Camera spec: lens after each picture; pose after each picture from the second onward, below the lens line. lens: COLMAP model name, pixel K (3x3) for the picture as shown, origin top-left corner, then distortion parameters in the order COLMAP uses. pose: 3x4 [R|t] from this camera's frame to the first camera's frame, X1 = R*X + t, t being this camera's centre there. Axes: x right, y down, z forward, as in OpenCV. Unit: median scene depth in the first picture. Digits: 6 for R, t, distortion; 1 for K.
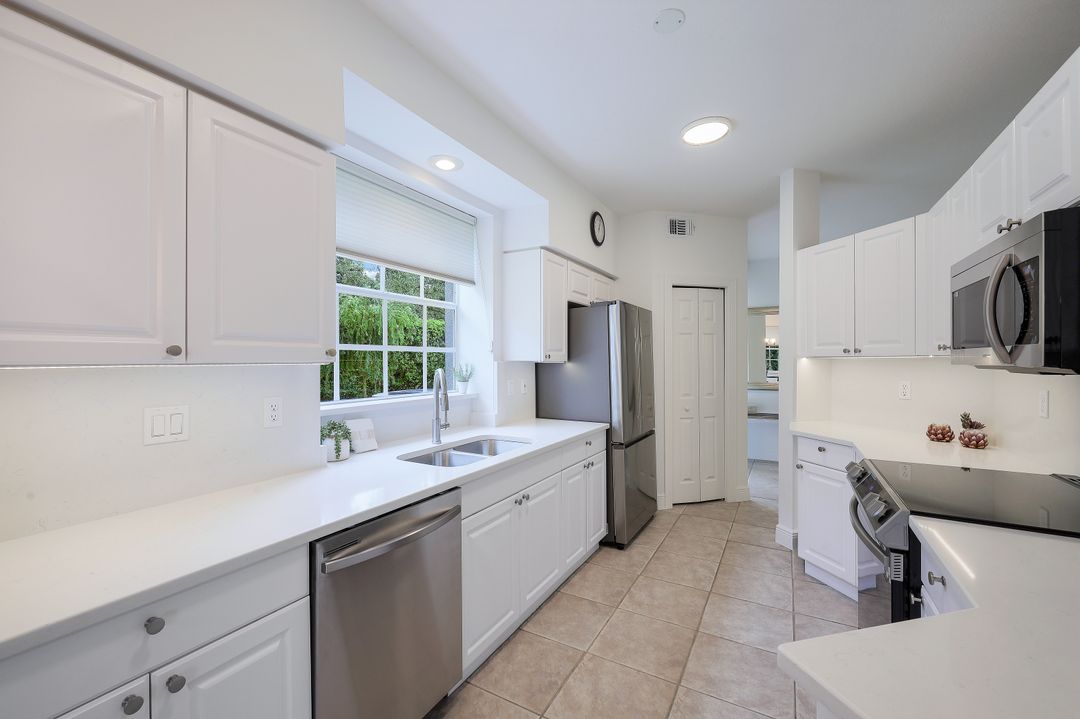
lens RADIAL K [[439.3, 0, 540.0], [0, 439.3, 359.5], [0, 0, 1]] dist [-0.002834, 0.000192]
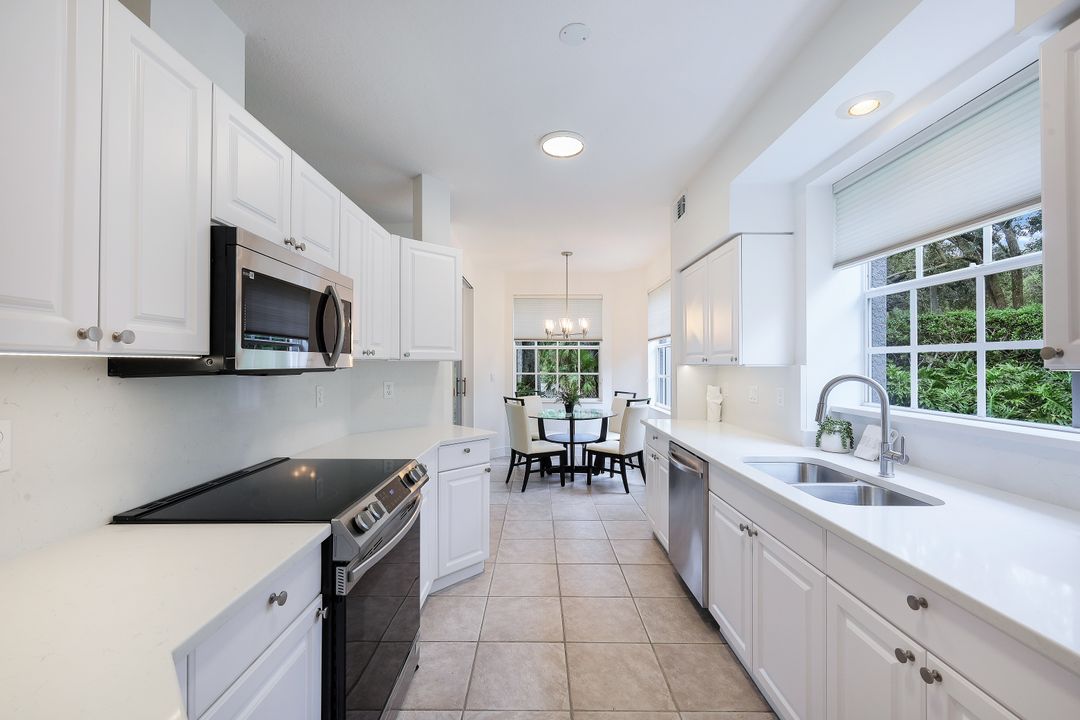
lens RADIAL K [[439.3, 0, 540.0], [0, 439.3, 360.0], [0, 0, 1]] dist [-0.002834, 0.000192]
pose [[-0.869908, -0.001194, -0.493212, 0.576787], [0.002509, 0.999973, -0.006847, -0.002204], [0.493207, -0.007194, -0.869882, 1.231909]]
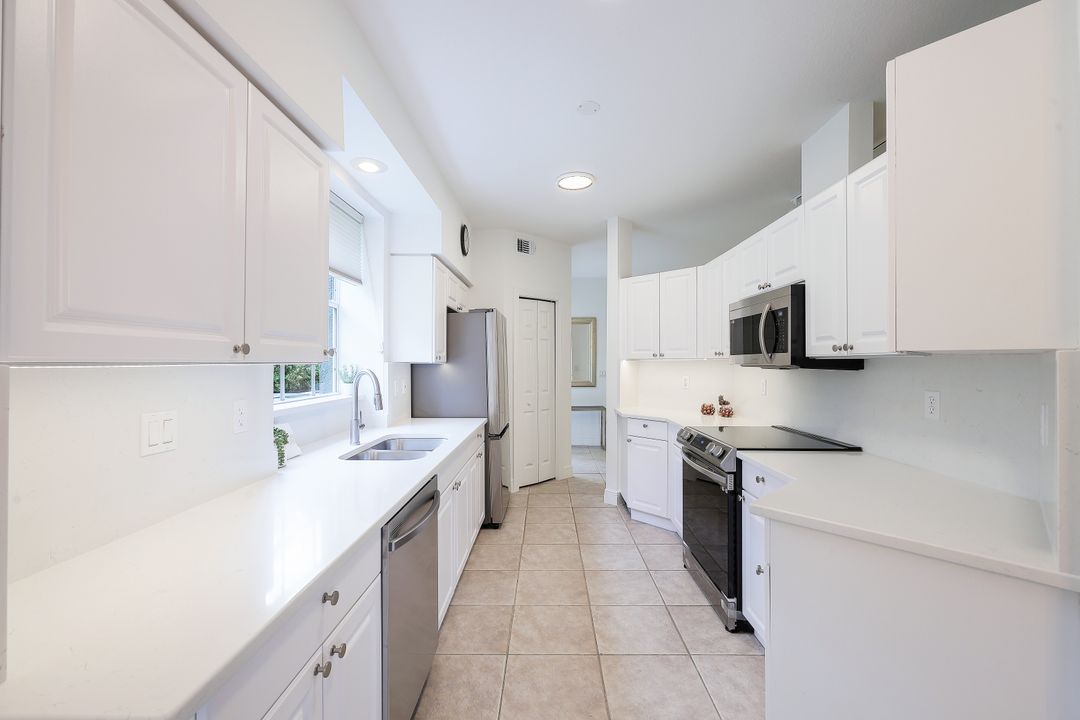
lens RADIAL K [[446.7, 0, 546.5], [0, 446.7, 359.3], [0, 0, 1]] dist [-0.013274, -0.000026]
pose [[0.872631, 0.005078, 0.488354, -0.317066], [-0.002636, 0.999980, -0.005688, 0.002676], [-0.488373, 0.003676, 0.872627, -0.079436]]
